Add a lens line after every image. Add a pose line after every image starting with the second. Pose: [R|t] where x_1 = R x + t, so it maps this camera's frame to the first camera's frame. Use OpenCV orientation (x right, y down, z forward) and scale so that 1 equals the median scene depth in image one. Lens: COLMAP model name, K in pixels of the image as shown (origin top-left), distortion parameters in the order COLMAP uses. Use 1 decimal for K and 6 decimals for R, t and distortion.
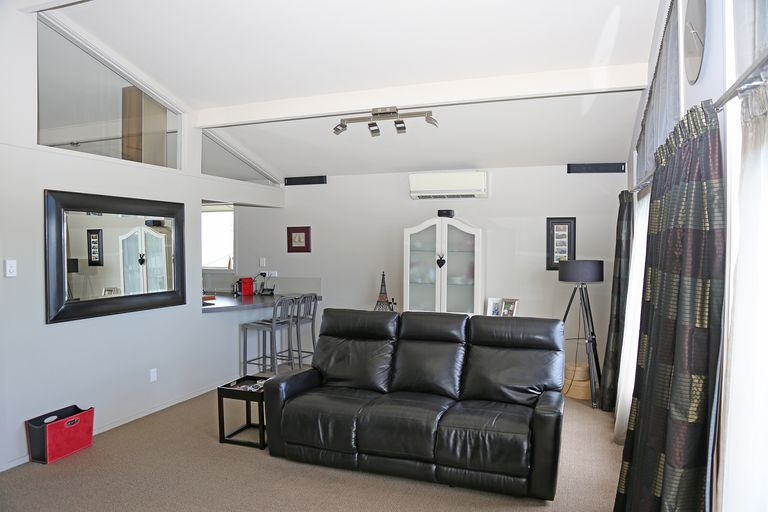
lens RADIAL K [[540.4, 0, 383.0], [0, 540.4, 258.6], [0, 0, 1]] dist [-0.102969, 0.047949]
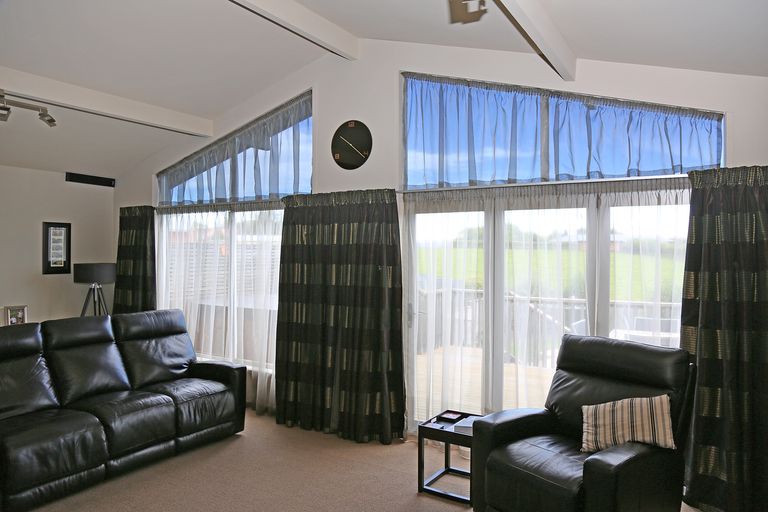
lens RADIAL K [[540.4, 0, 382.8], [0, 540.4, 252.4], [0, 0, 1]] dist [-0.102969, 0.047949]
pose [[0.176062, -0.004440, 0.984369, -0.555983], [0.021381, 0.999771, 0.000685, -0.006263], [-0.984147, 0.020926, 0.176117, 0.203199]]
